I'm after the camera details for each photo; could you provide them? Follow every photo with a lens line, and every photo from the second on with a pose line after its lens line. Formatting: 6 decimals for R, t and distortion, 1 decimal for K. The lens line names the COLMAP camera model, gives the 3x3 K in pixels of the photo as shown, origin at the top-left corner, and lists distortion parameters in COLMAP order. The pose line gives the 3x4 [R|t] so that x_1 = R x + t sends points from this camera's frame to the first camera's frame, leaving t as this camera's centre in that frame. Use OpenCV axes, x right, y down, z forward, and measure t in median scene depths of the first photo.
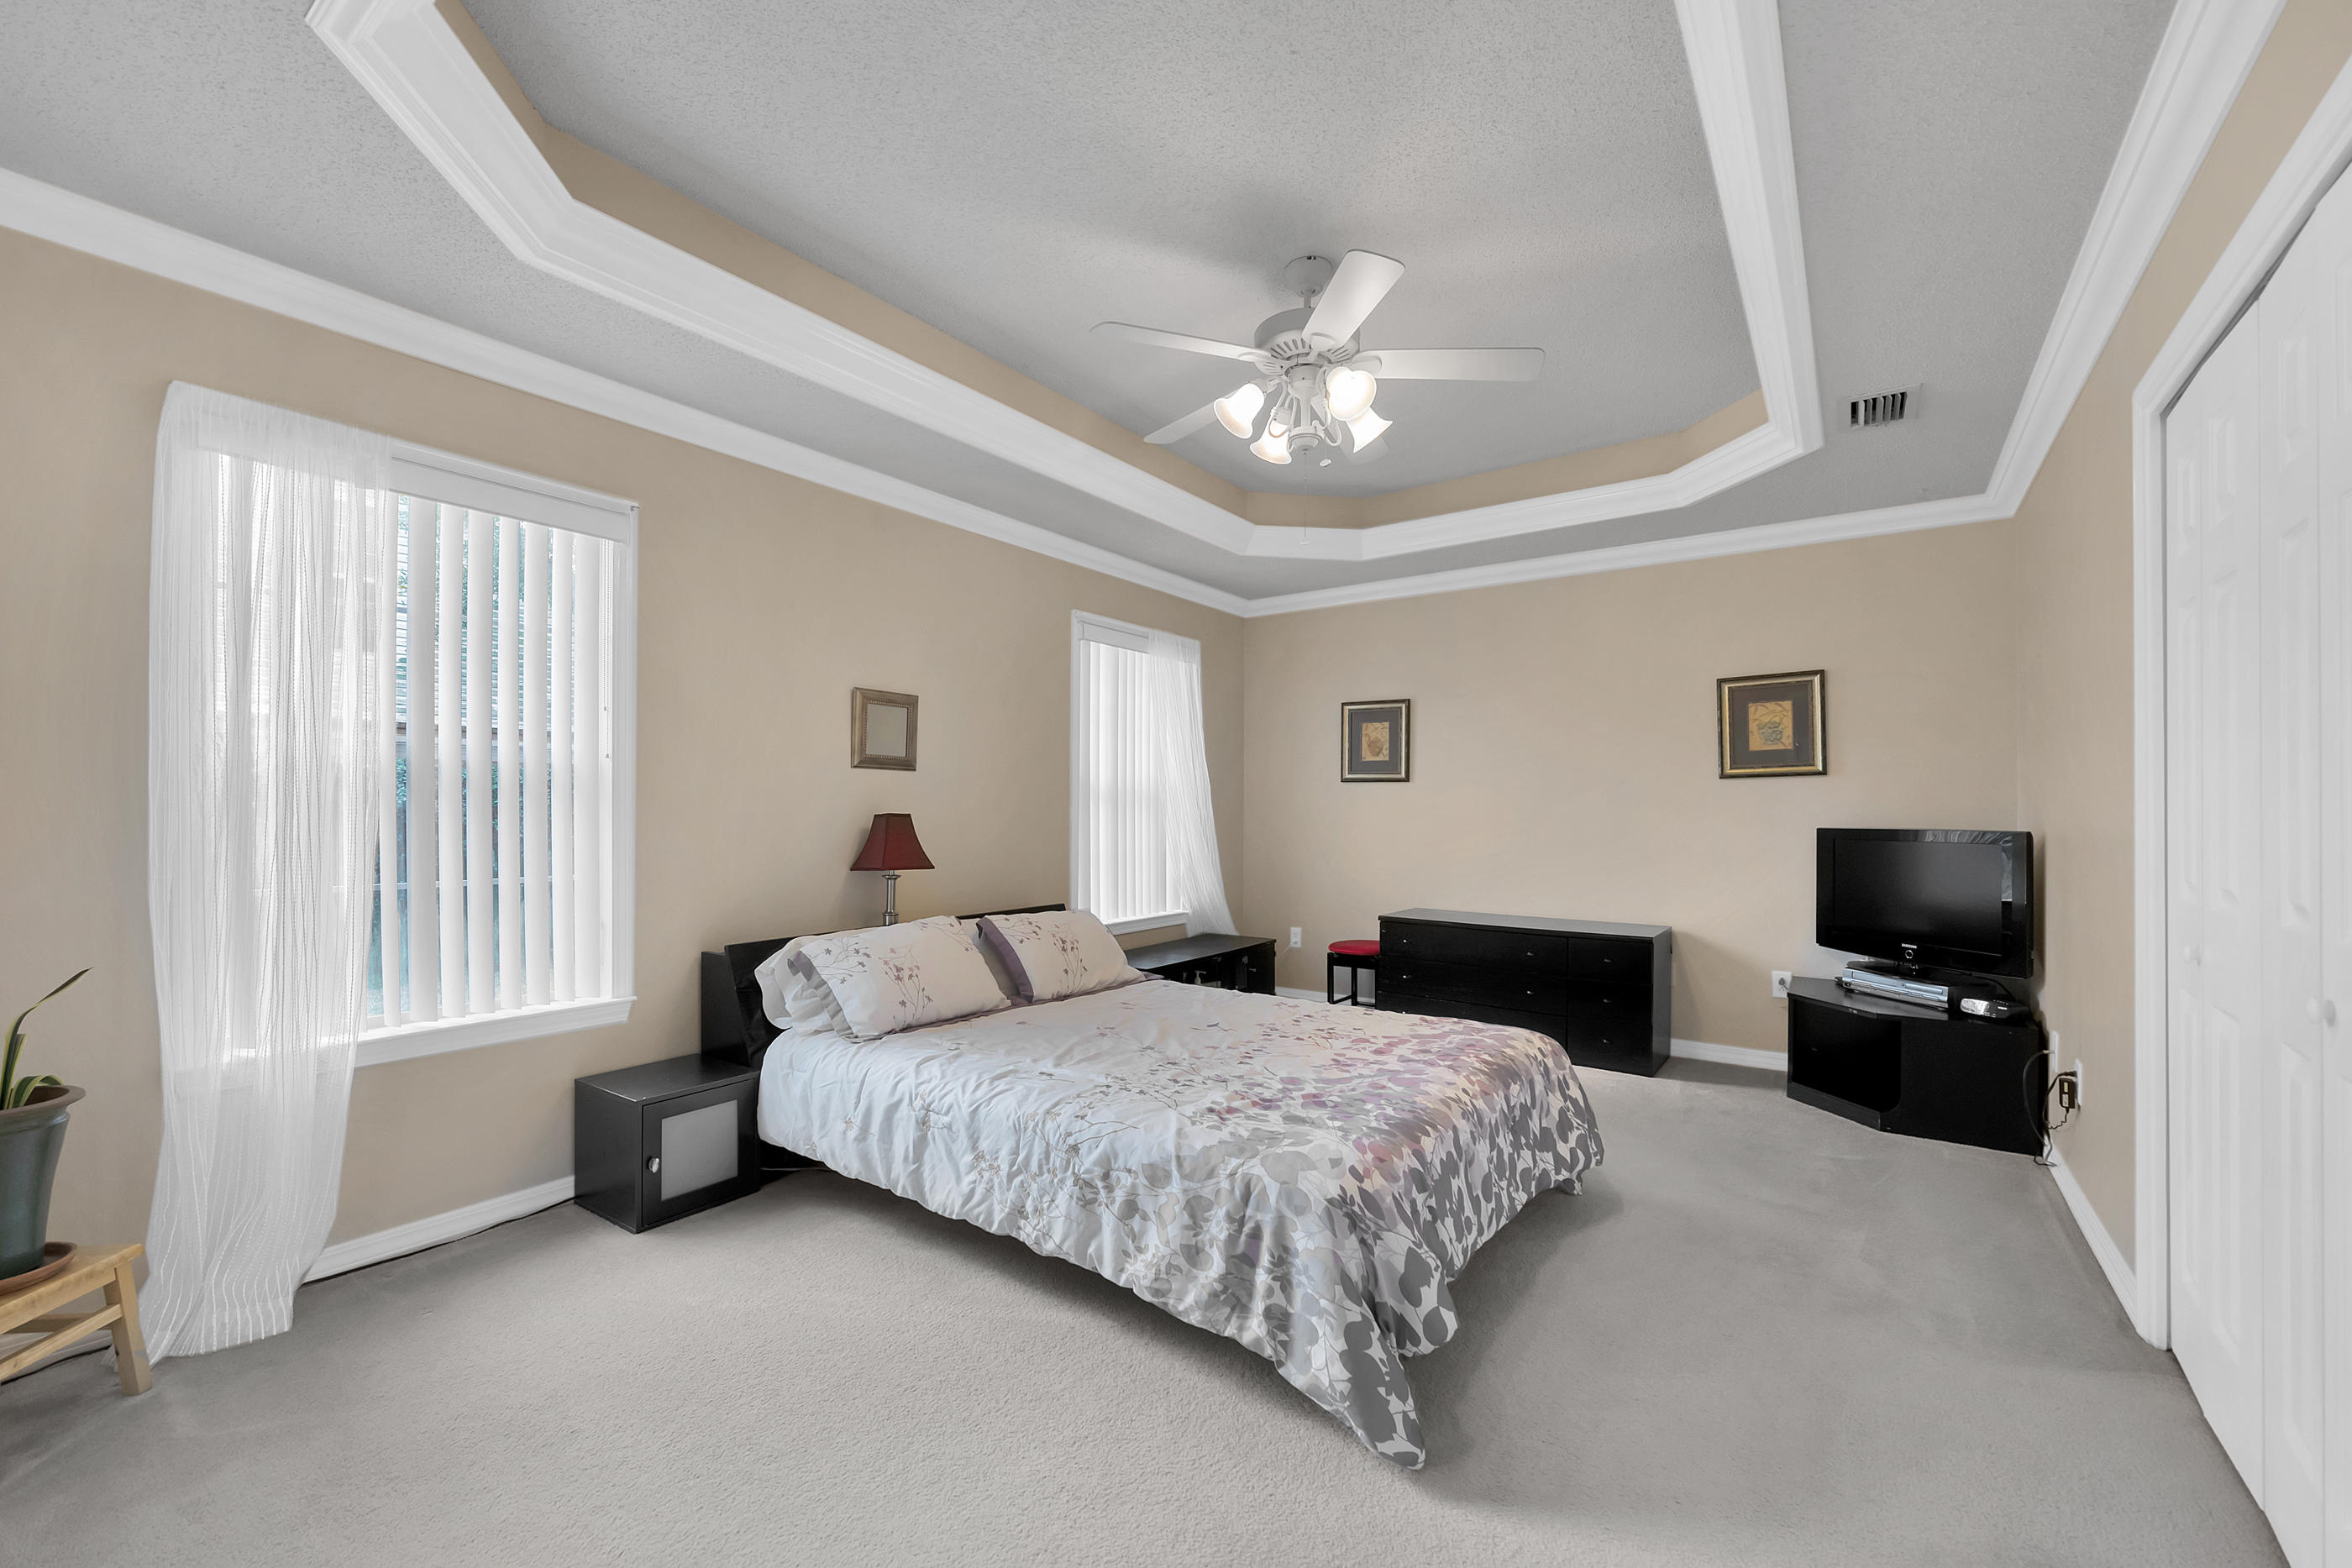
lens RADIAL K [[942.8, 0, 1188.4], [0, 942.8, 788.7], [0, 0, 1]] dist [0.002572, -0.003106]
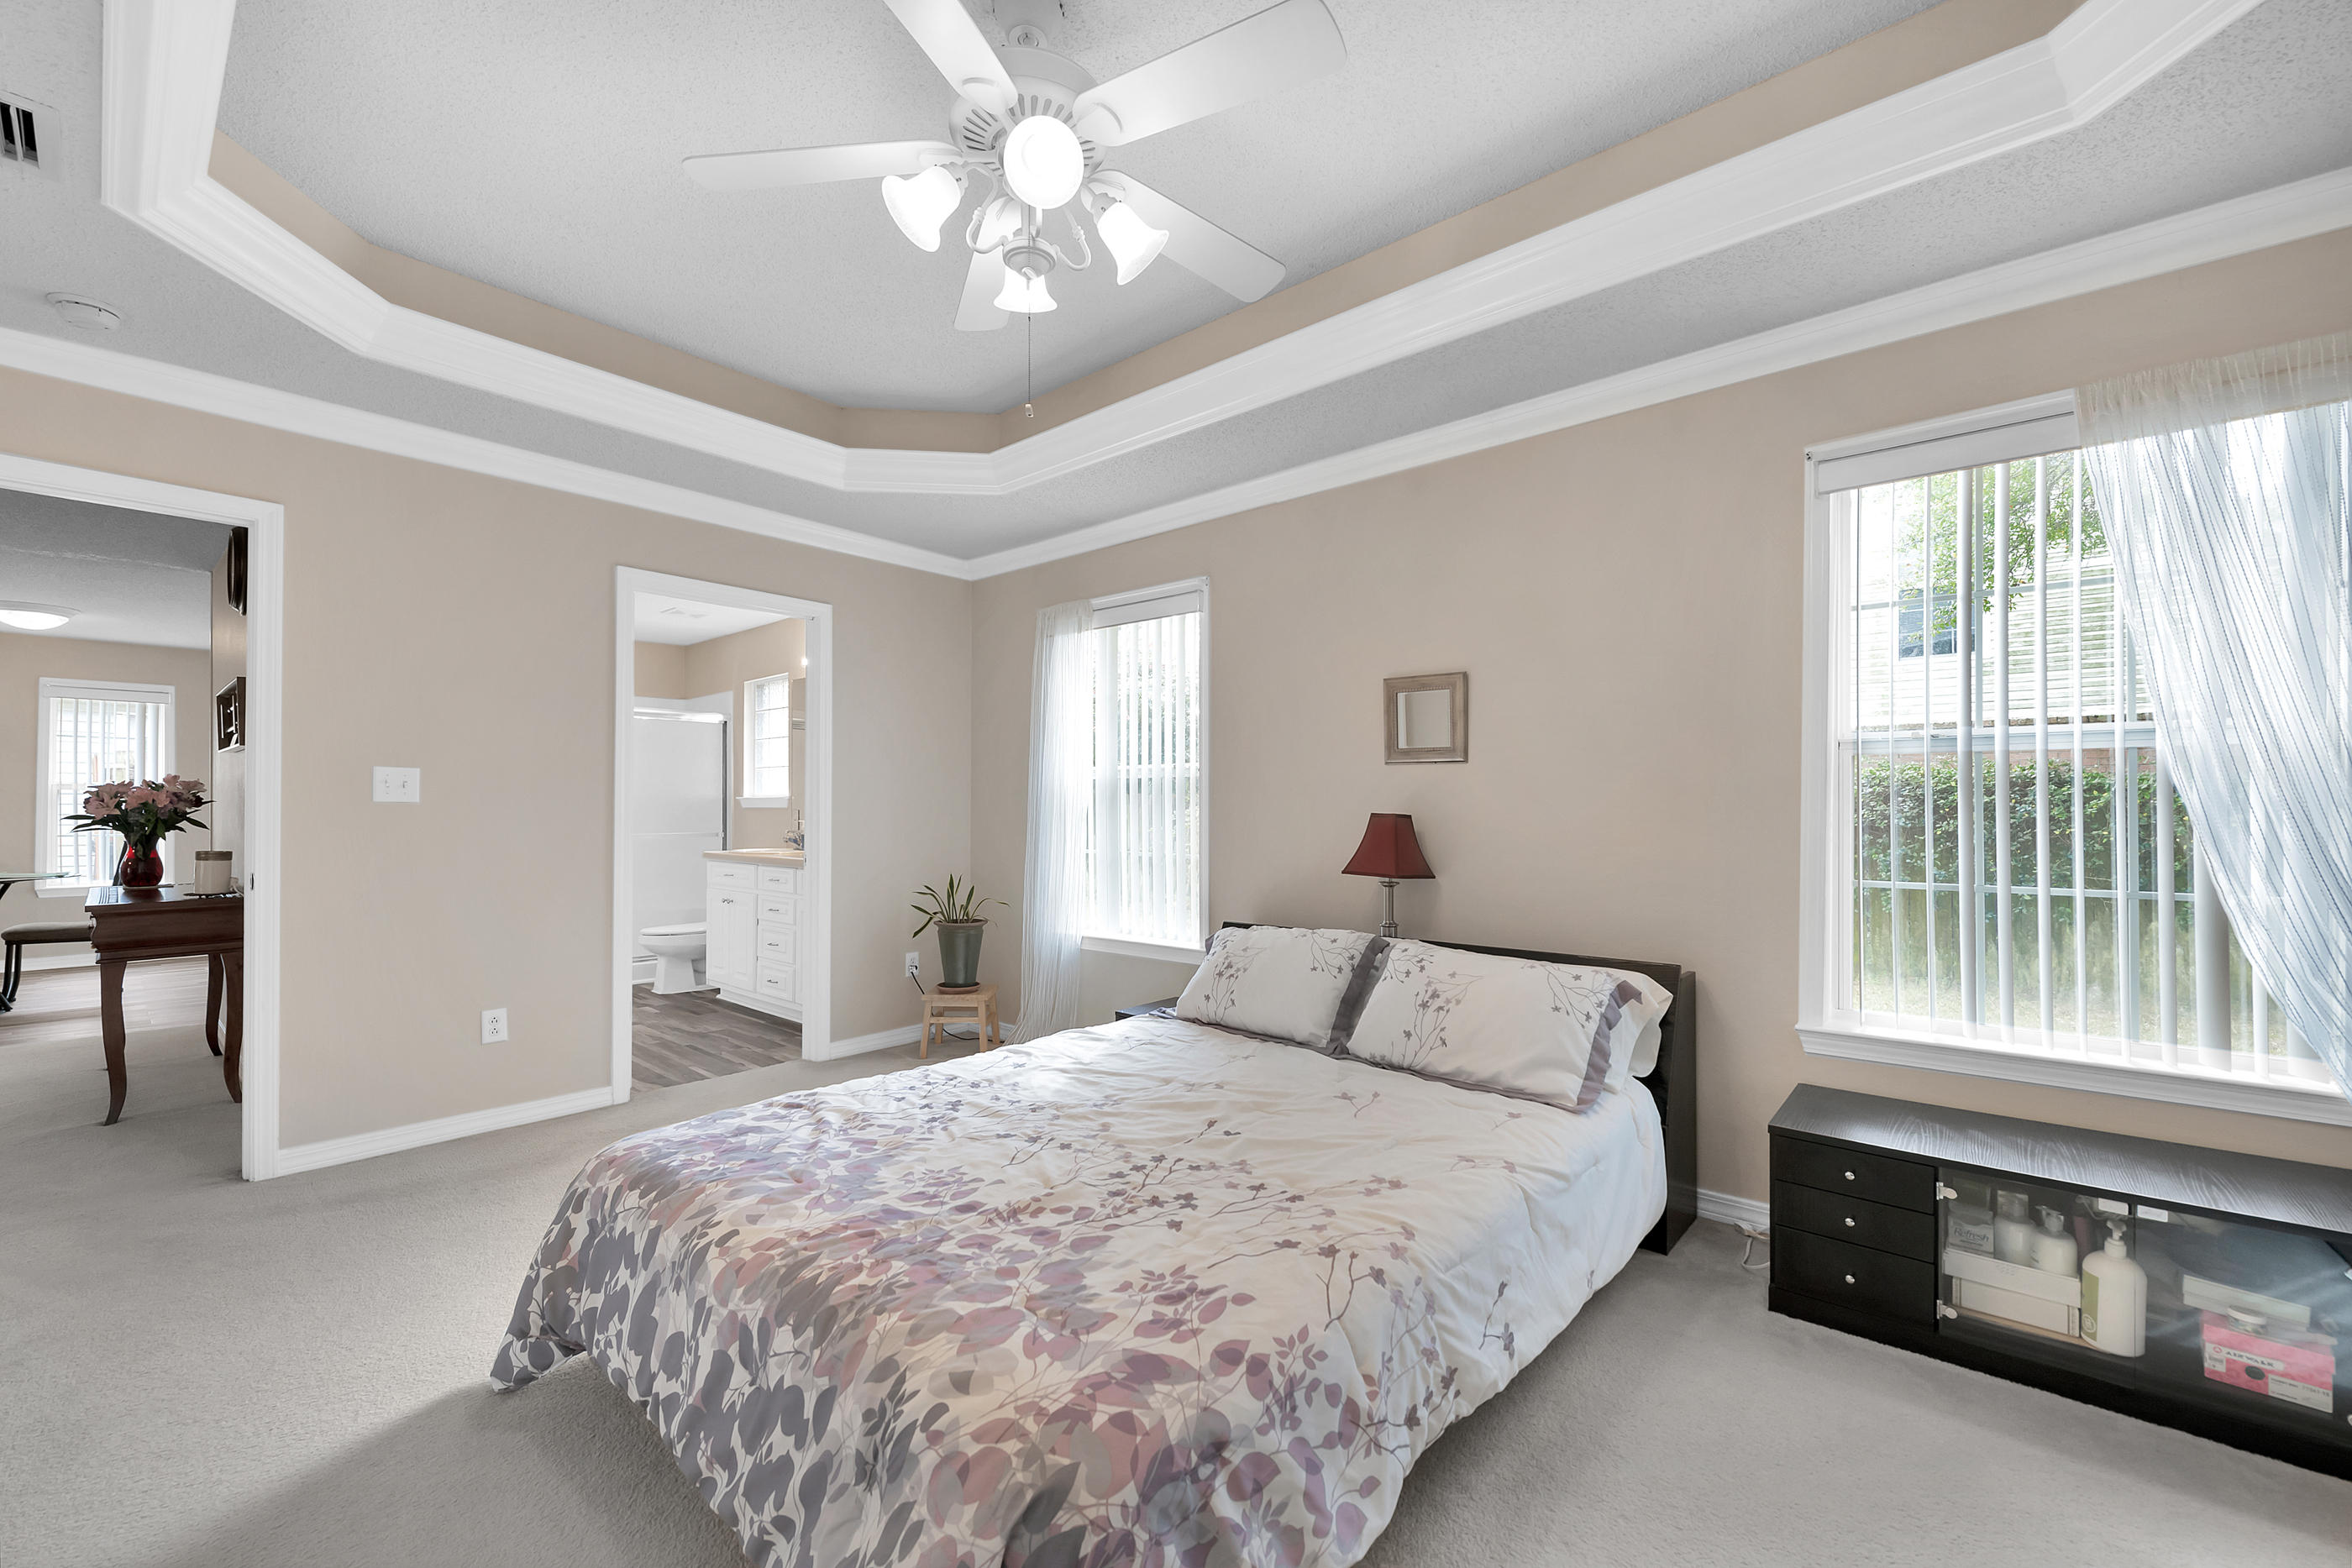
lens RADIAL K [[942.8, 0, 1188.4], [0, 942.8, 788.7], [0, 0, 1]] dist [0.002572, -0.003106]
pose [[-0.101238, -0.023096, -0.994594, 0.644563], [0.020363, 0.999473, -0.025282, 0.023623], [0.994654, -0.022813, -0.100715, 0.972163]]
